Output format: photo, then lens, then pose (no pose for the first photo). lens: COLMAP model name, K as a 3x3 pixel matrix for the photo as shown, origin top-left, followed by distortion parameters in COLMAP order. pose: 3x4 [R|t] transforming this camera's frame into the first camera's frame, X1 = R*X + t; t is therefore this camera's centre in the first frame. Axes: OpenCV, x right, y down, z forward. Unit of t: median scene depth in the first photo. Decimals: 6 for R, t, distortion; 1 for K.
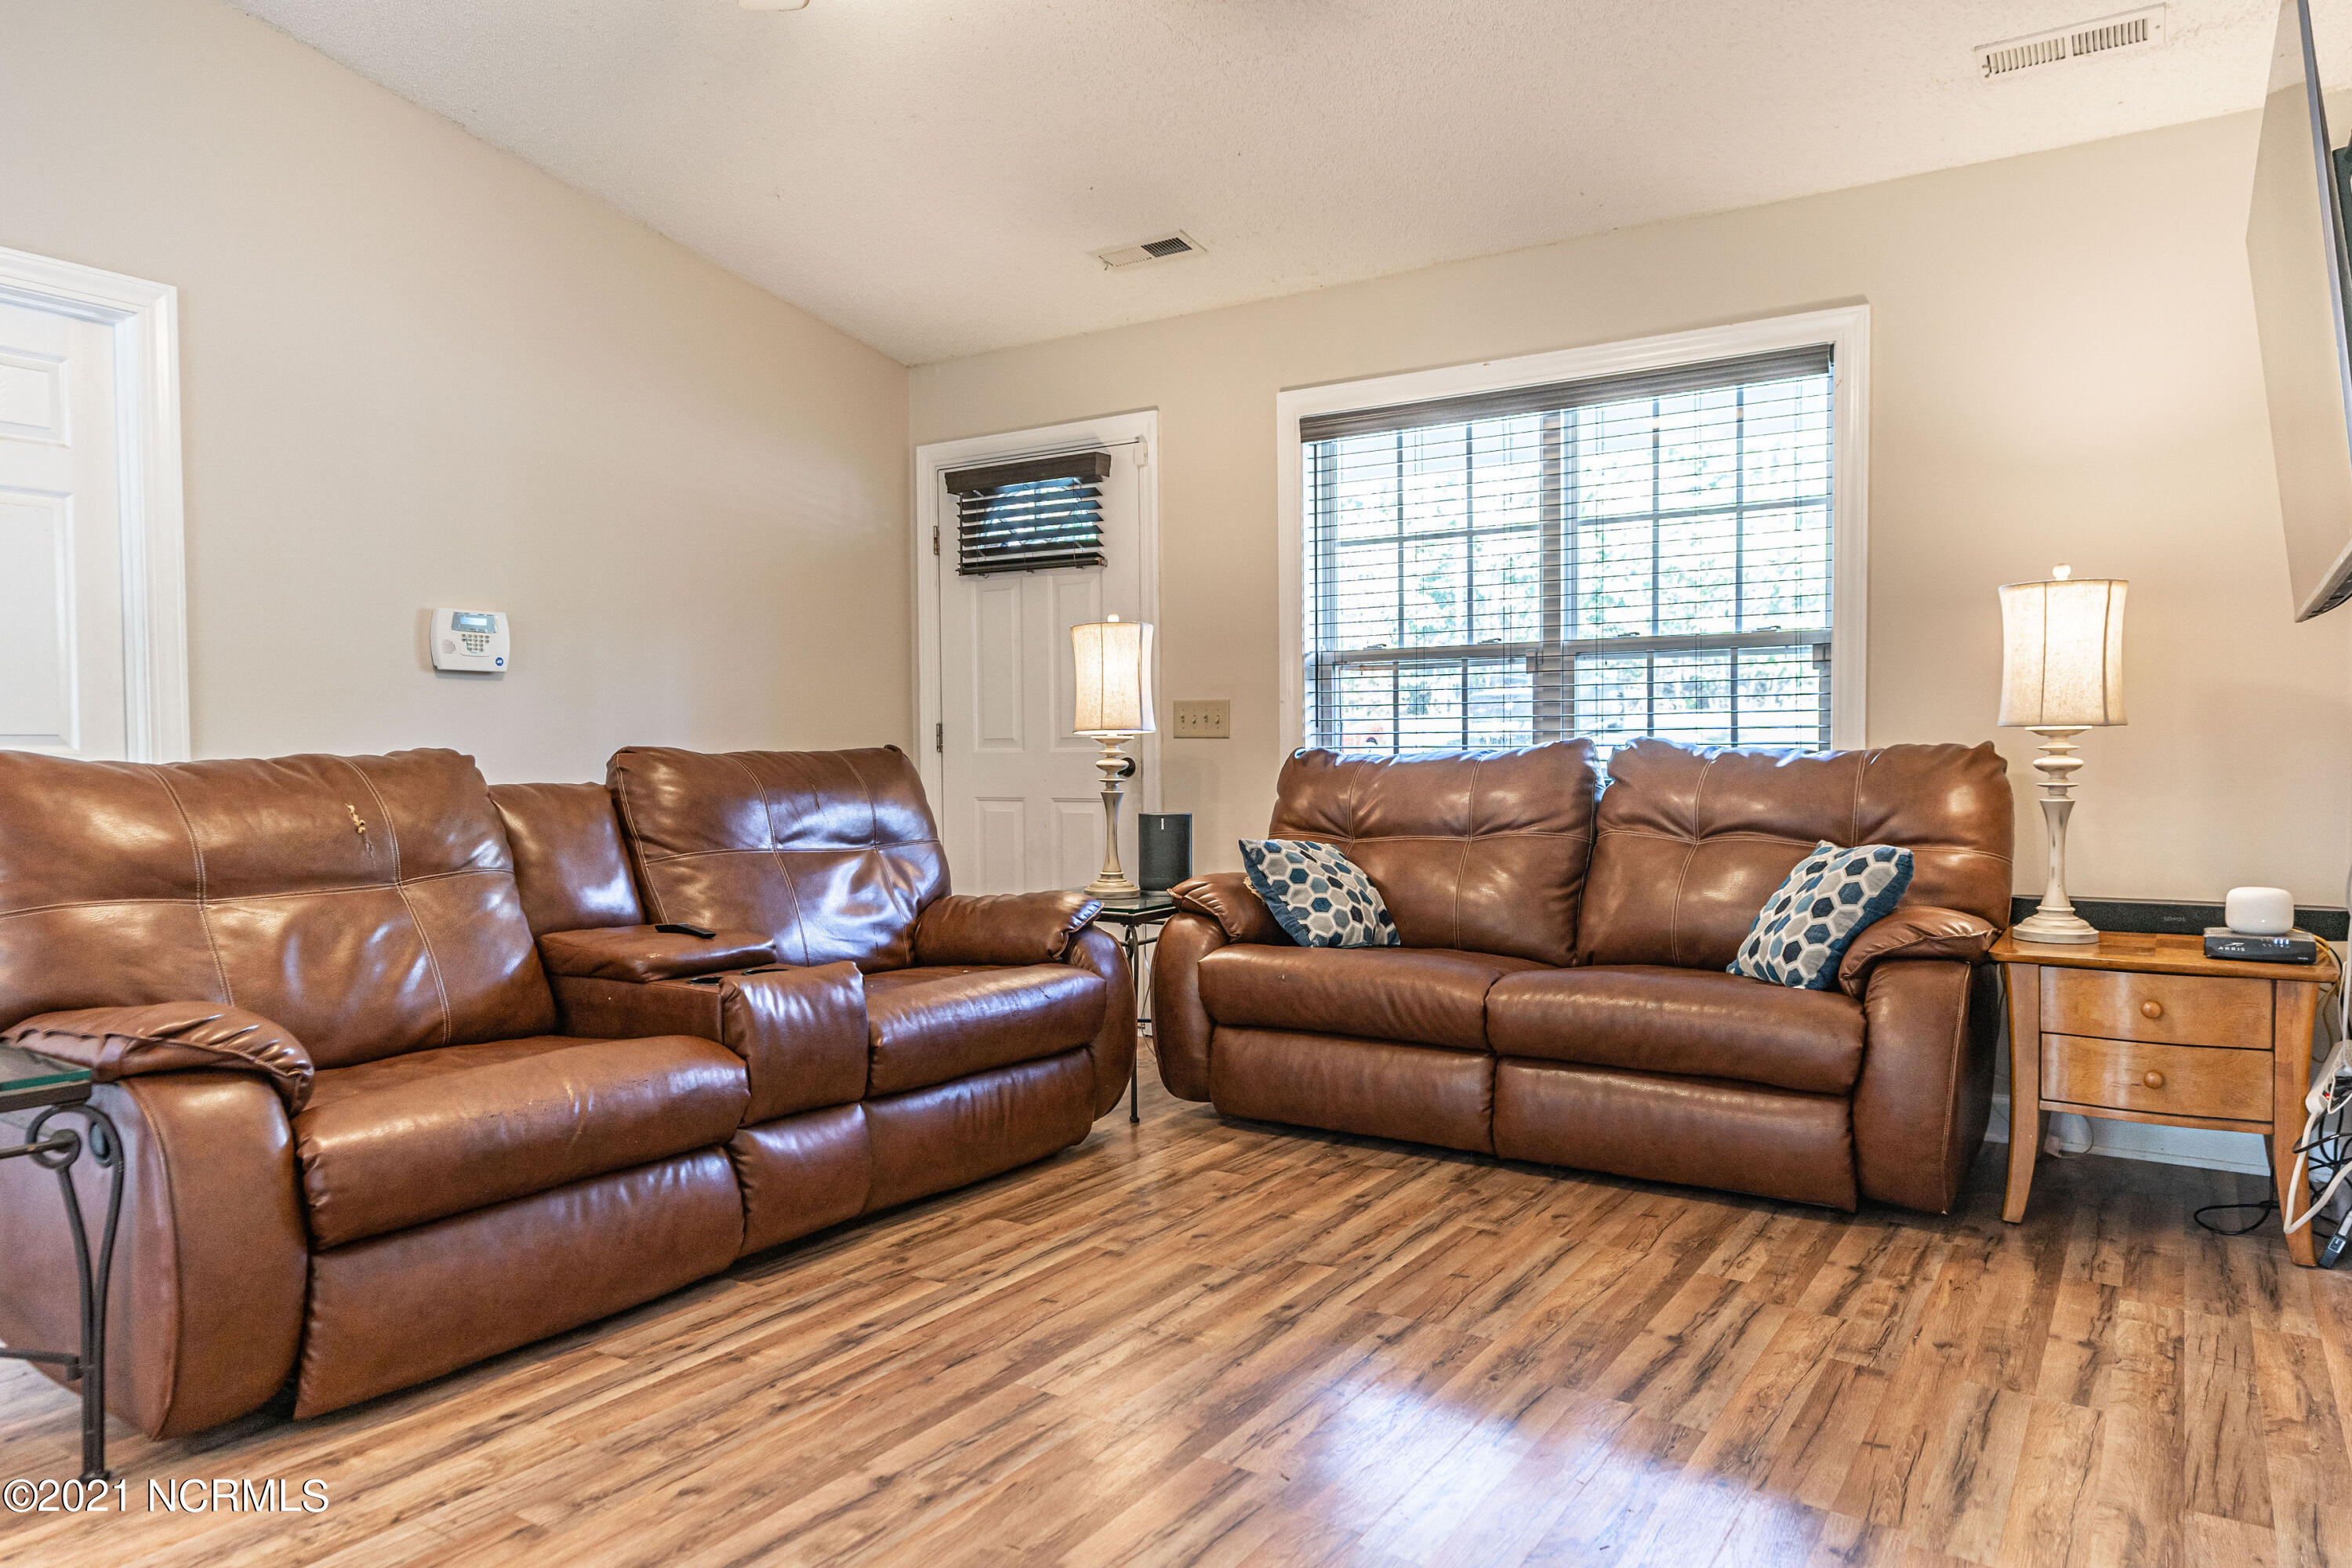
lens RADIAL K [[1522.2, 0, 1188.5], [0, 1522.2, 795.3], [0, 0, 1]] dist [-0.001003, 0.004421]
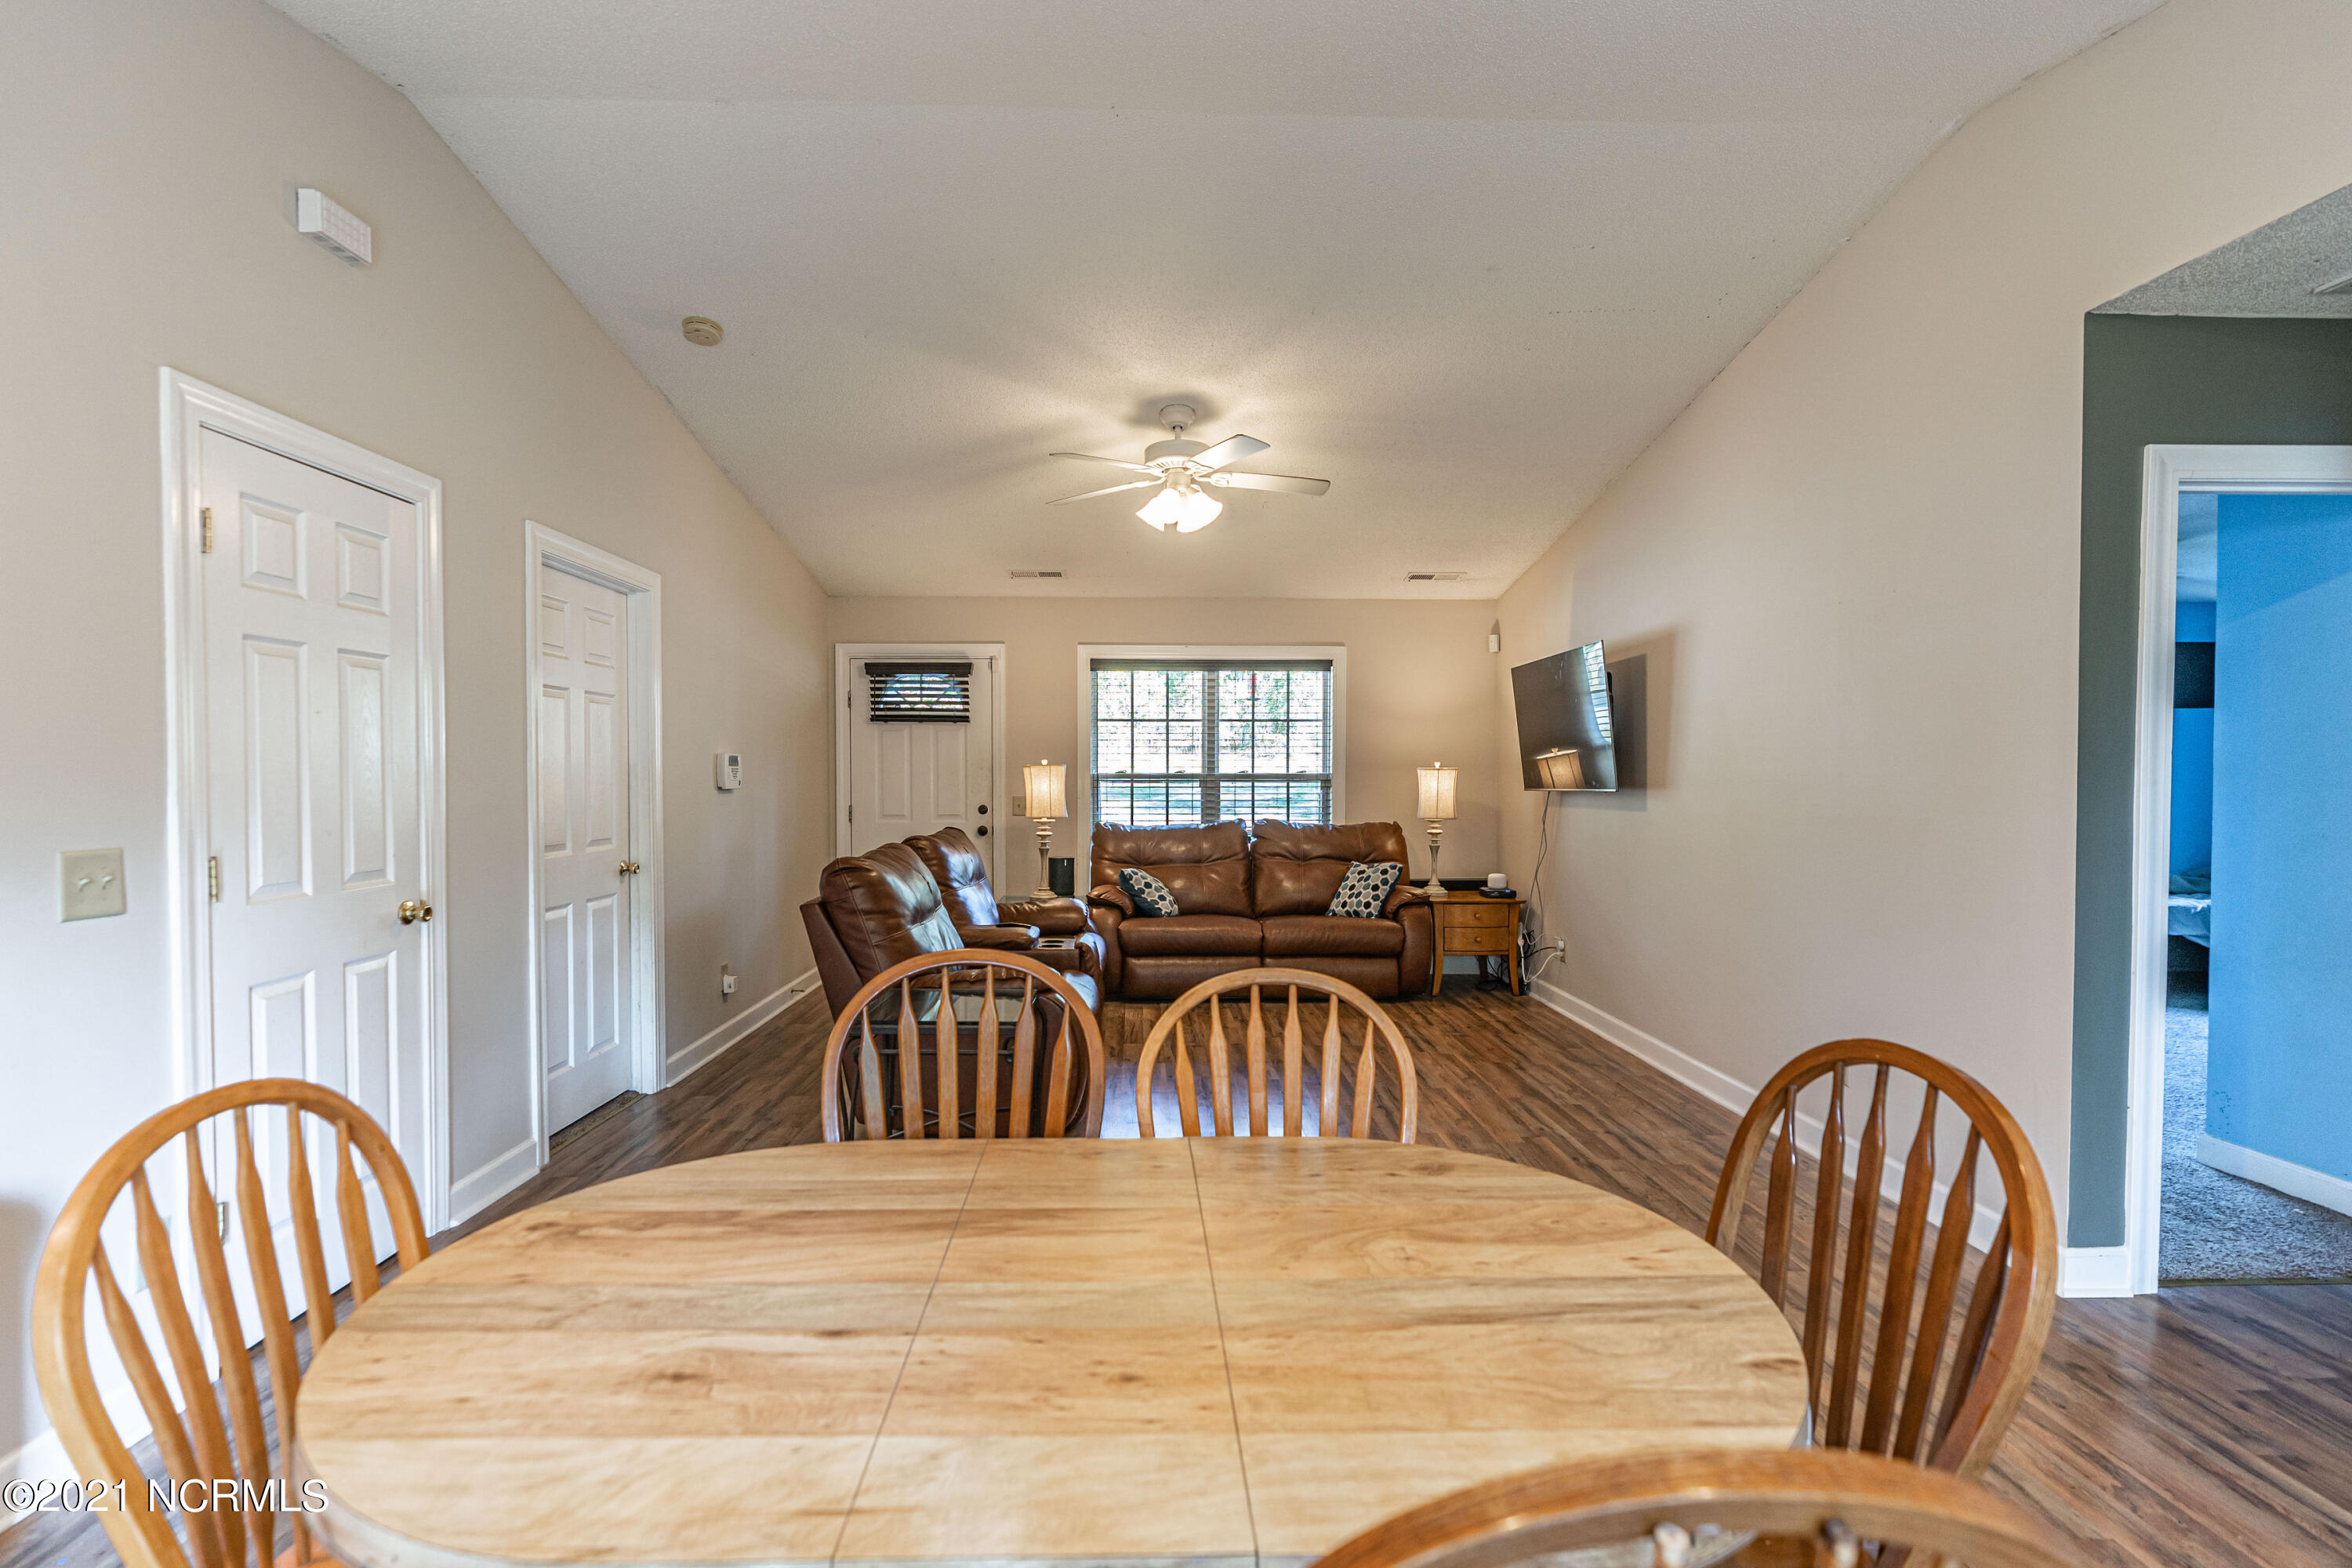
lens RADIAL K [[1065.6, 0, 1180.4], [0, 1065.6, 804.1], [0, 0, 1]] dist [-0.012210, 0.005201]
pose [[0.814855, -0.008595, 0.579602, -0.843103], [0.012051, 0.999925, -0.002115, -0.064862], [-0.579540, 0.008708, 0.814897, -0.292265]]
